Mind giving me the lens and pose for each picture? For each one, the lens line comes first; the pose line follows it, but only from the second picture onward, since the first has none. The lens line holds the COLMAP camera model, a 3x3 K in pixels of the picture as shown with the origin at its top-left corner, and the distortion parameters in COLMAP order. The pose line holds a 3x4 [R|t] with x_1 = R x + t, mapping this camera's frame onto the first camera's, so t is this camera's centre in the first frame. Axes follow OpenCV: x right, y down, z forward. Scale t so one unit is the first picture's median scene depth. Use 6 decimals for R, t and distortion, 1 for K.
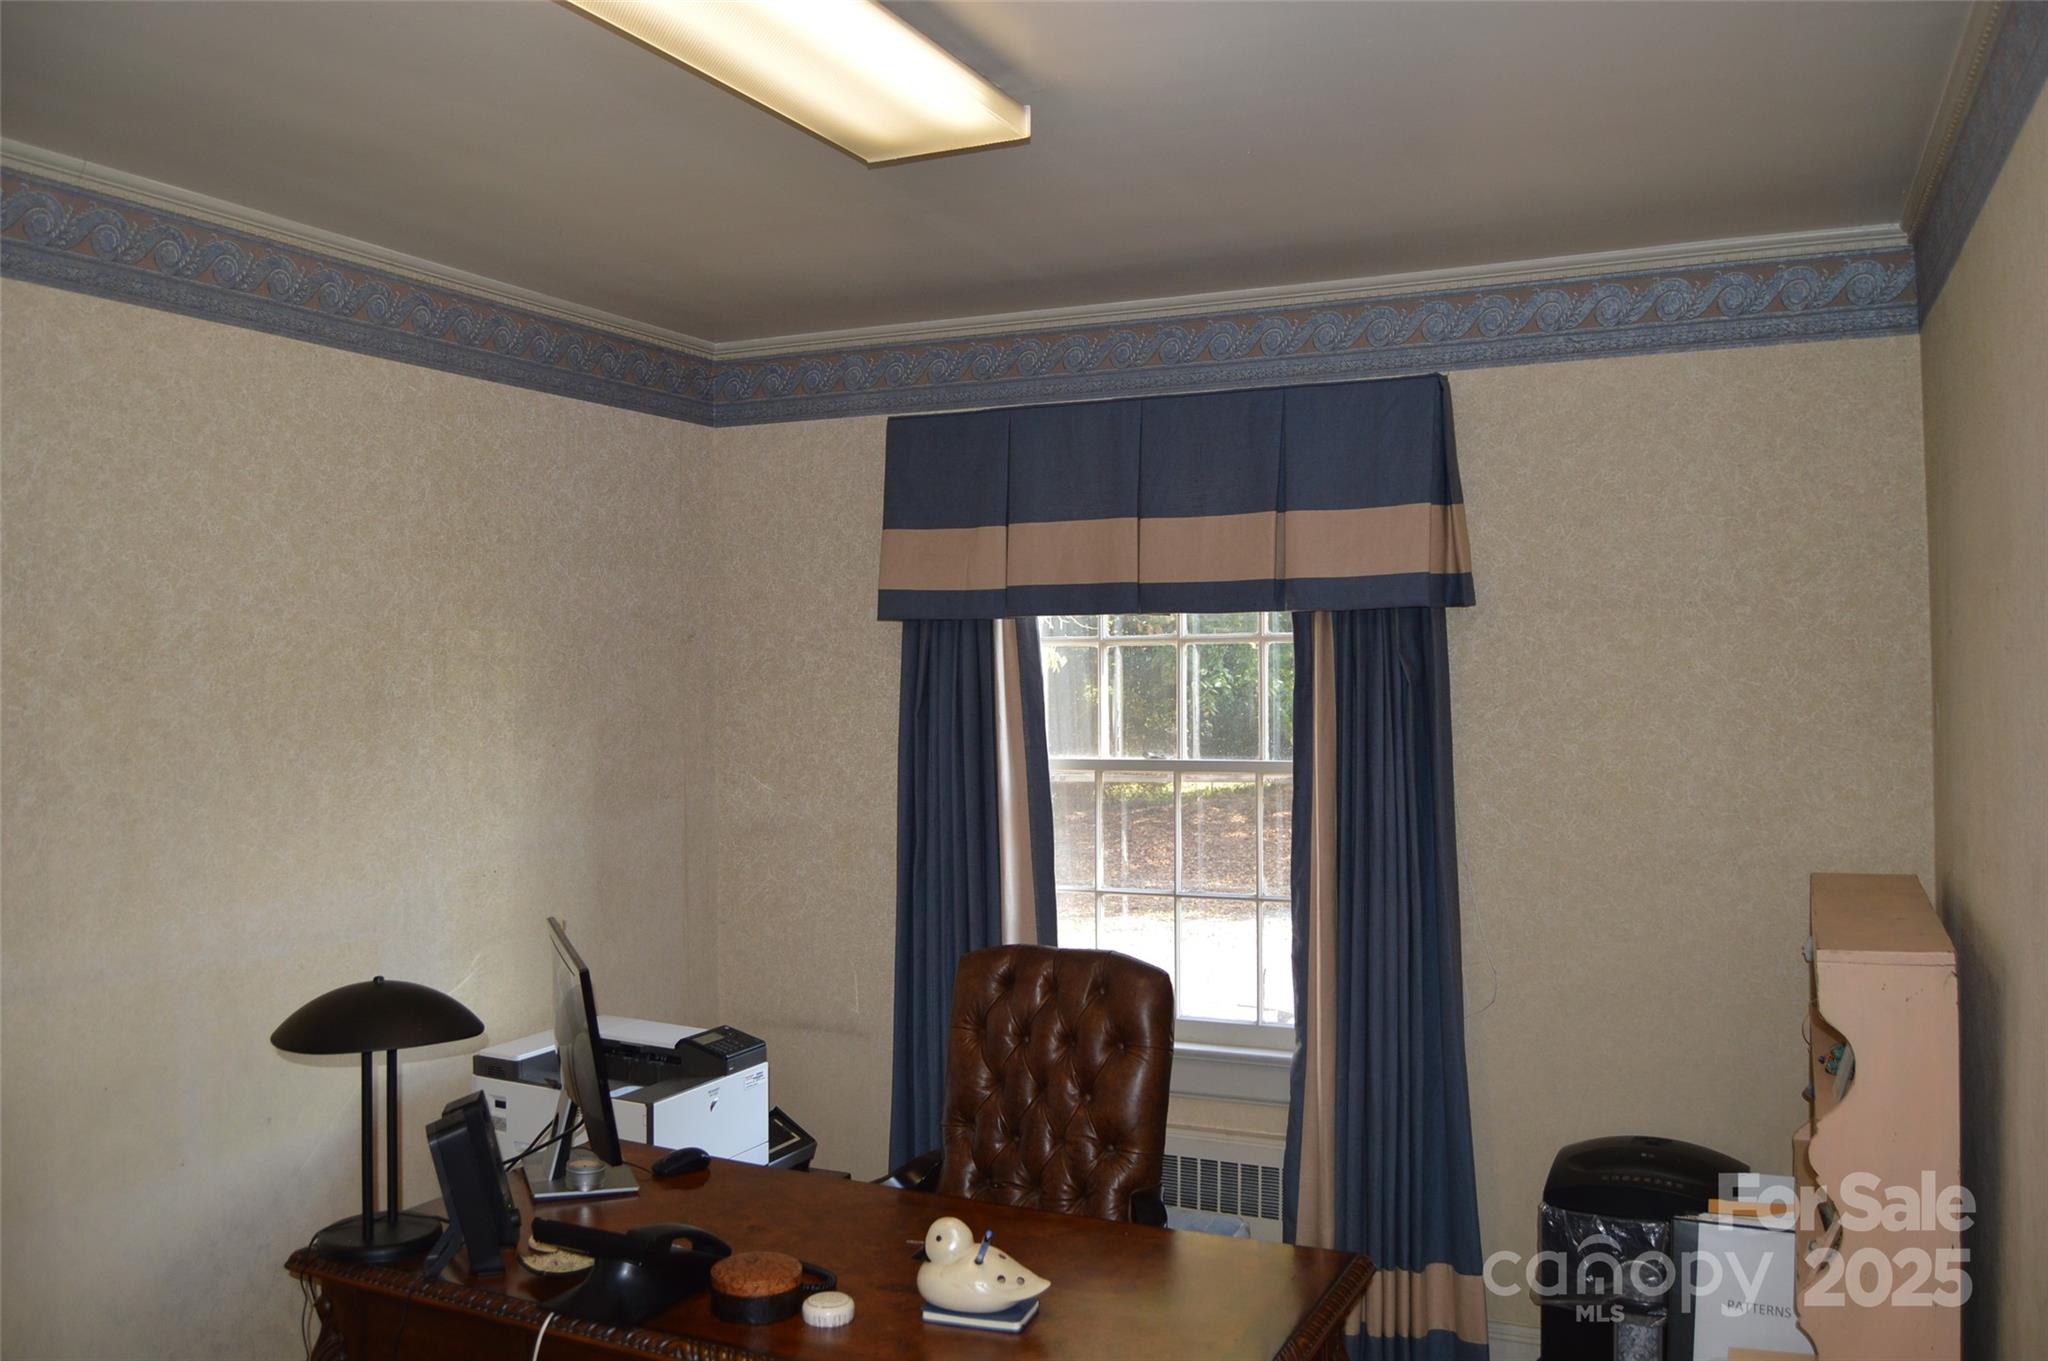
lens RADIAL K [[1634.7, 0, 1018.8], [0, 1634.7, 681.2], [0, 0, 1]] dist [-0.094423, 0.036912]
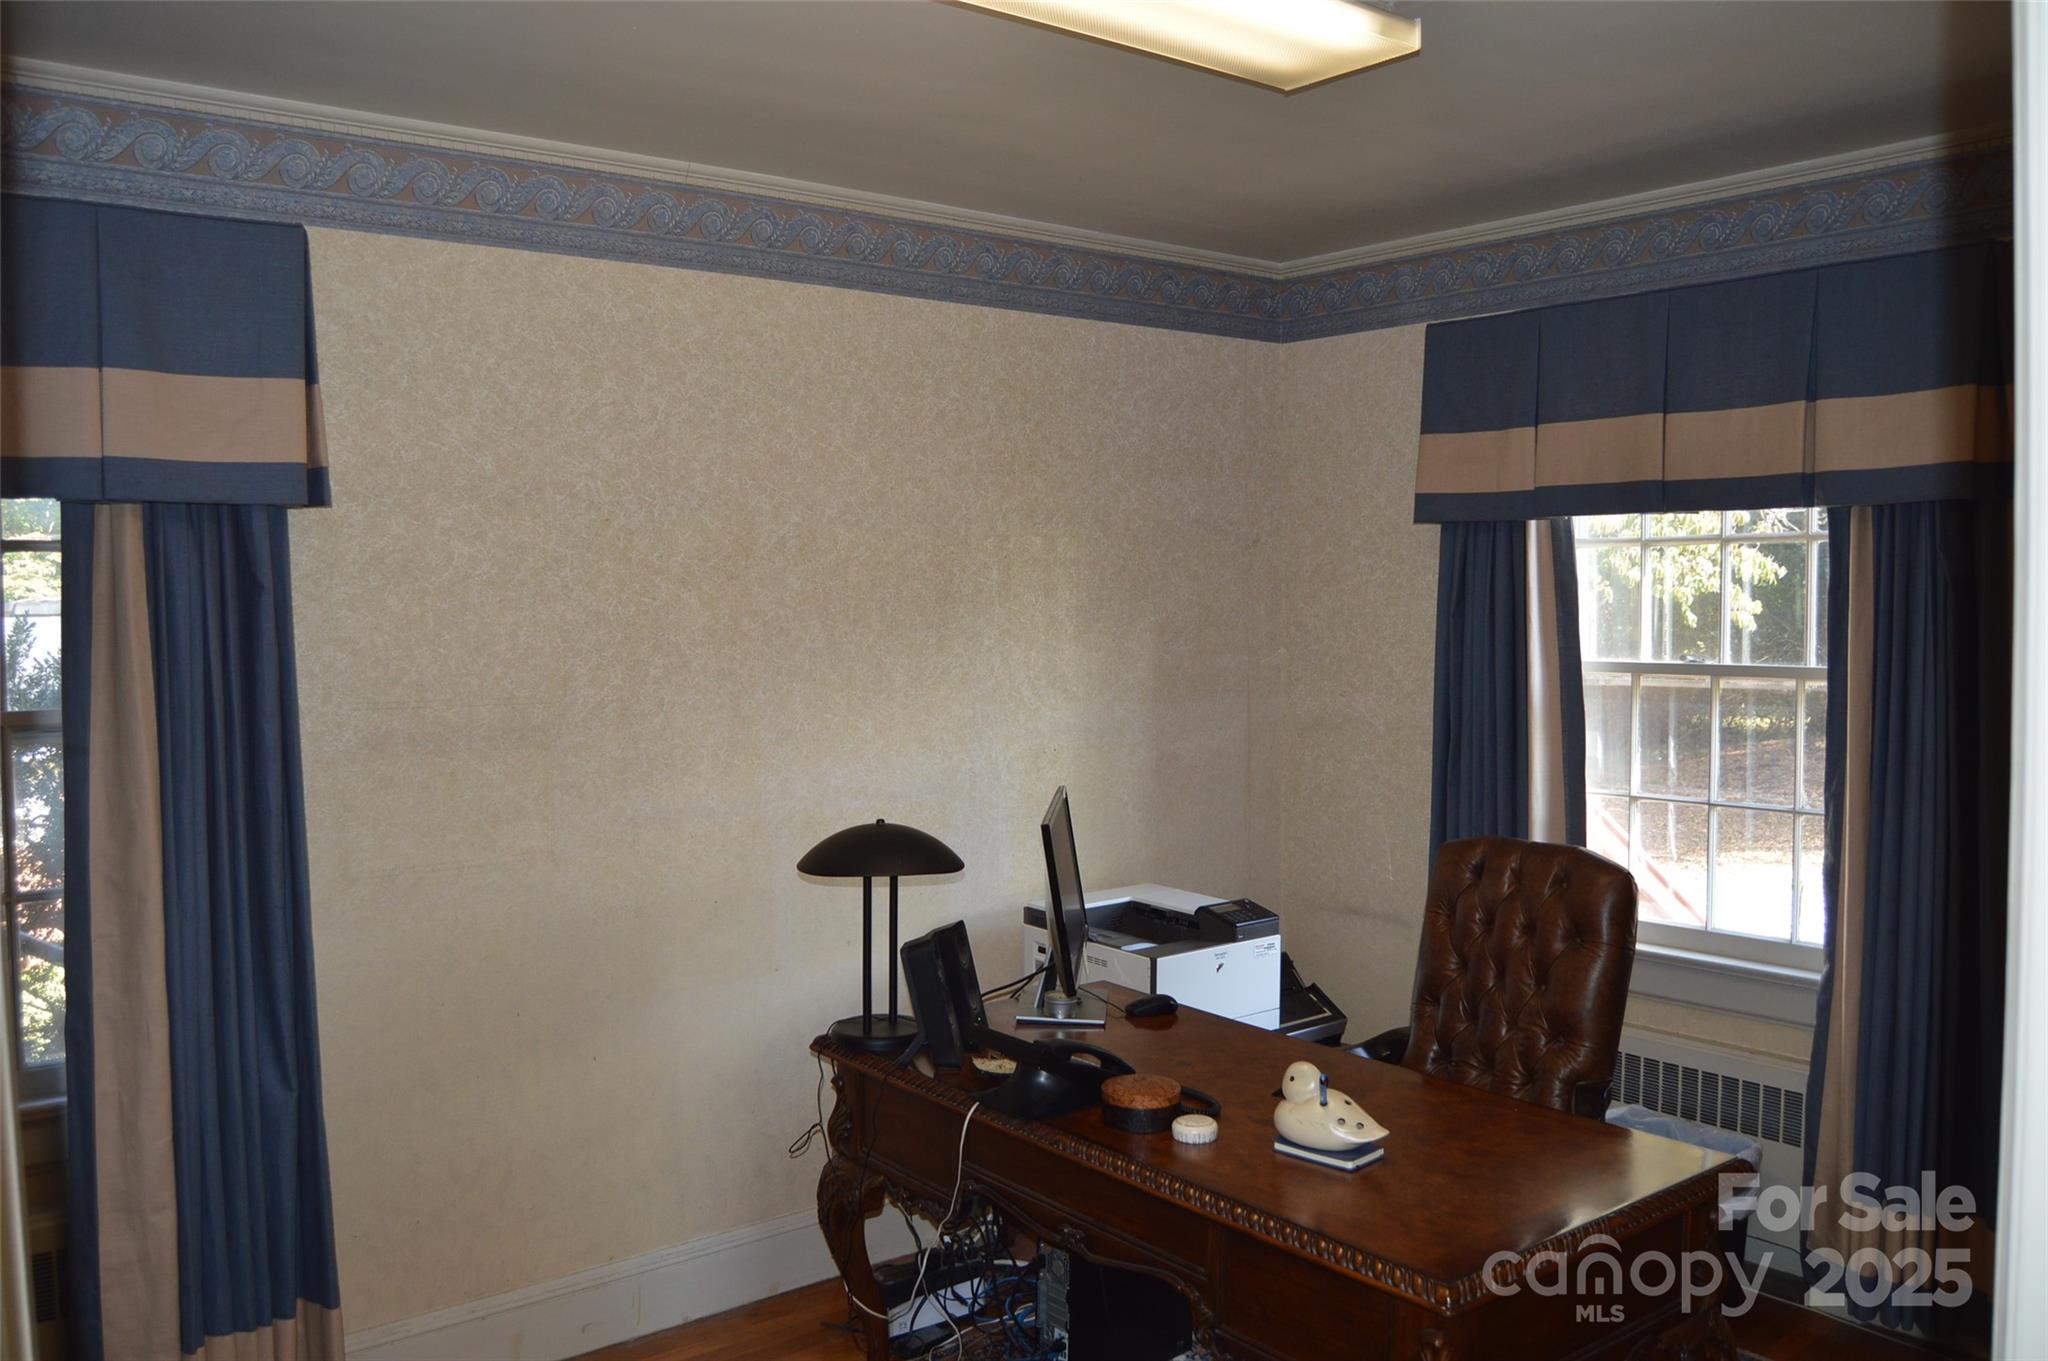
lens RADIAL K [[1634.7, 0, 1016.4], [0, 1634.7, 676.6], [0, 0, 1]] dist [-0.094423, 0.036912]
pose [[0.895272, 0.022811, -0.444935, 0.163085], [-0.001045, 0.998793, 0.049103, 0.010418], [0.445518, -0.043496, 0.894216, -0.036323]]
